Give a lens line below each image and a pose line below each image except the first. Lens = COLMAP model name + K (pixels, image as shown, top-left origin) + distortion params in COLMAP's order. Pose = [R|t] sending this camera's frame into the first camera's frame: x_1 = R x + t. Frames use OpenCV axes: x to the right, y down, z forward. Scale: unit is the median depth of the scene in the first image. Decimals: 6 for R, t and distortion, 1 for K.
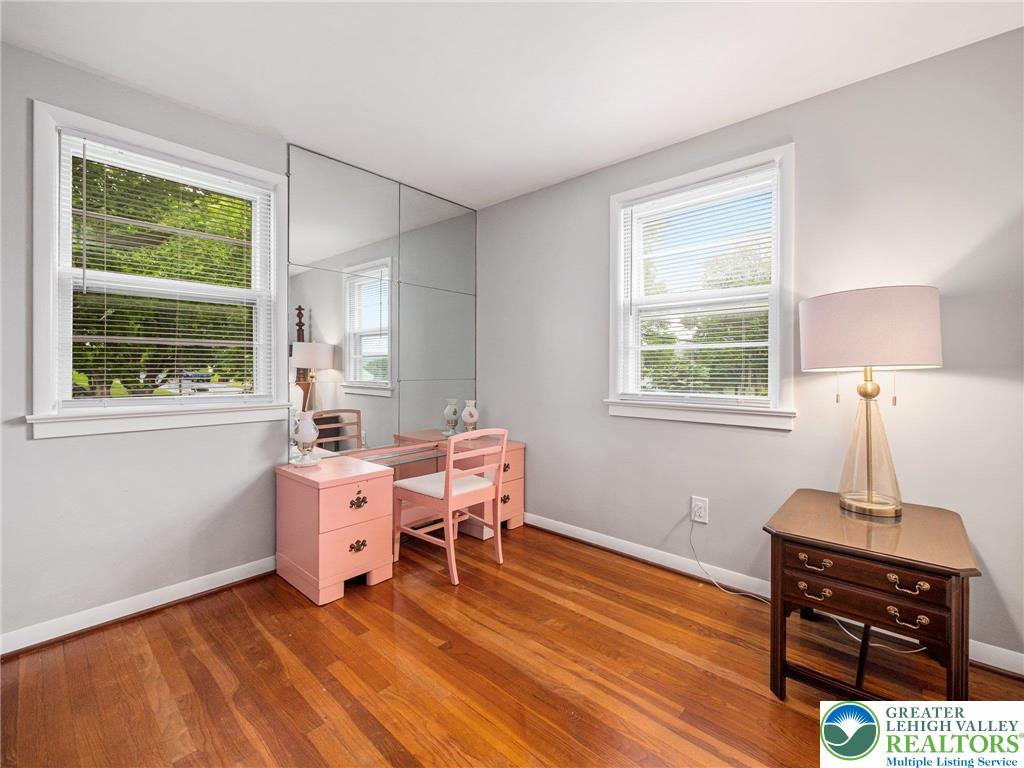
lens RADIAL K [[440.5, 0, 509.3], [0, 440.5, 373.4], [0, 0, 1]] dist [0.000739, 0.000471]
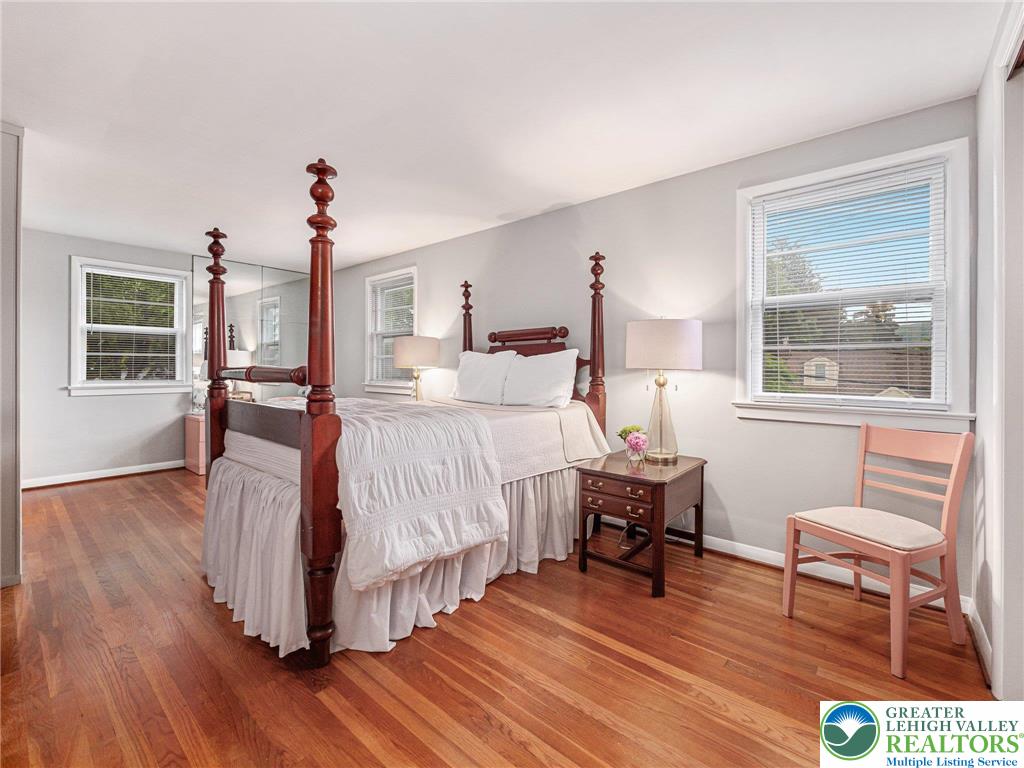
lens RADIAL K [[440.5, 0, 512.8], [0, 440.5, 369.7], [0, 0, 1]] dist [0.000739, 0.000471]
pose [[0.999984, -0.002609, 0.004992, 1.003278], [0.002643, 0.999973, -0.006812, 0.019797], [-0.004975, 0.006825, 0.999964, -1.075777]]
